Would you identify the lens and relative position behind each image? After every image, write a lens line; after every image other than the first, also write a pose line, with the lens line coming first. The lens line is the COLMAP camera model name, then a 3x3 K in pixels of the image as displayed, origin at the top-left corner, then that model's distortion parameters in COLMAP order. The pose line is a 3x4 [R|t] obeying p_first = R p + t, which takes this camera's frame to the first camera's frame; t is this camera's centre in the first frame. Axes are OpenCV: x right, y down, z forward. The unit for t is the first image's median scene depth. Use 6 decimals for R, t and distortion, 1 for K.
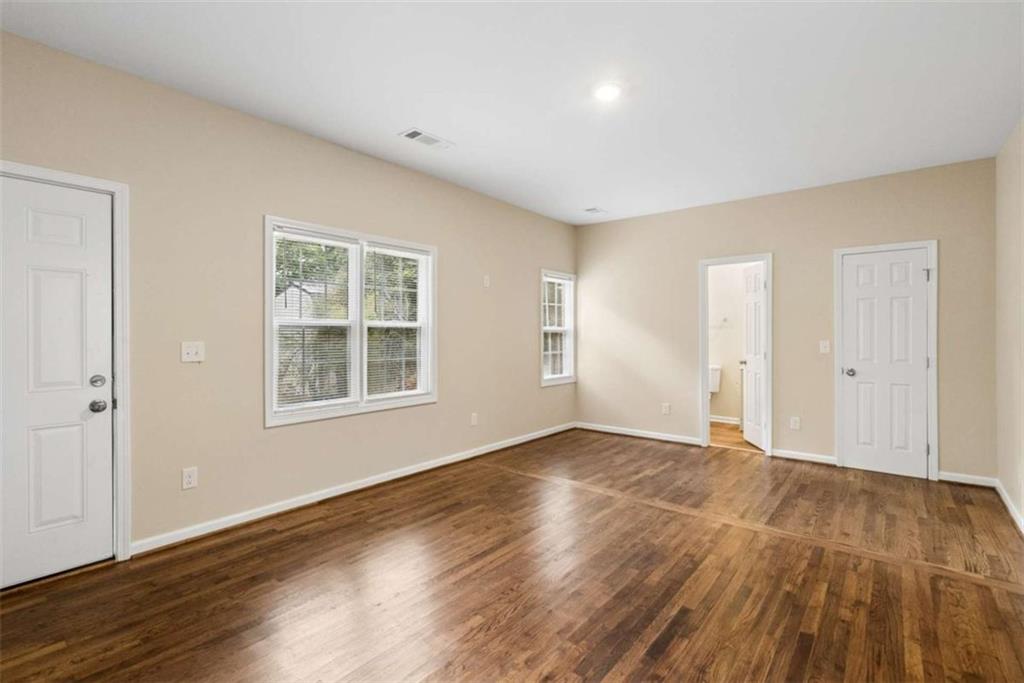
lens RADIAL K [[471.7, 0, 512.1], [0, 471.7, 334.7], [0, 0, 1]] dist [-0.000415, 0.003512]
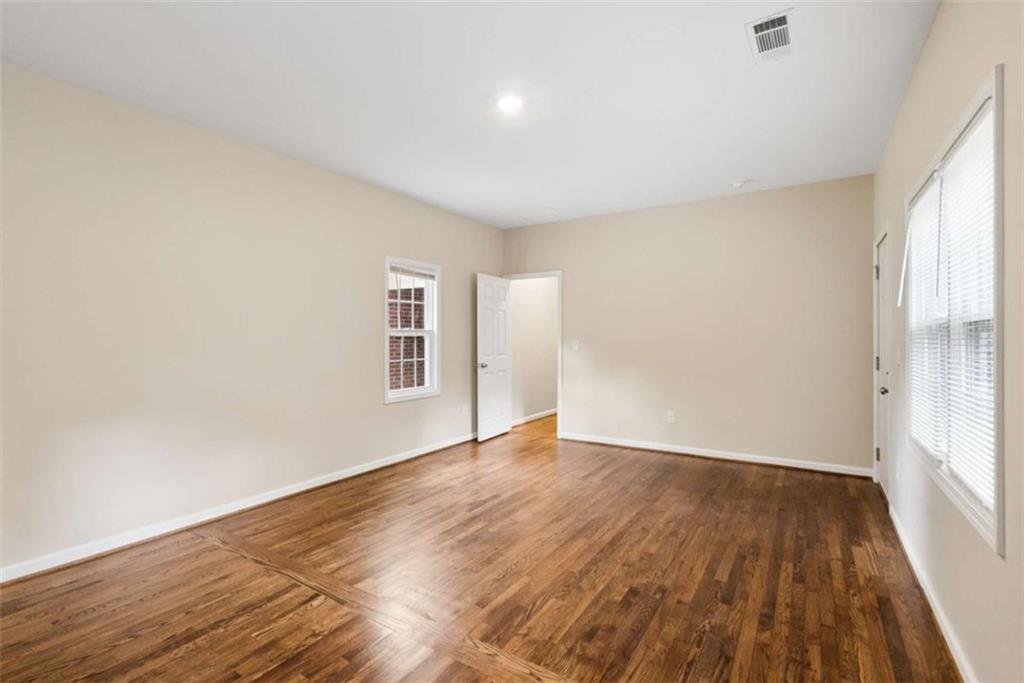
lens RADIAL K [[471.7, 0, 512.2], [0, 471.7, 338.8], [0, 0, 1]] dist [-0.000415, 0.003512]
pose [[-0.993313, -0.000446, -0.115450, 0.275890], [-0.001424, 0.999964, 0.008384, -0.006944], [0.115442, 0.008492, -0.993278, 1.754057]]
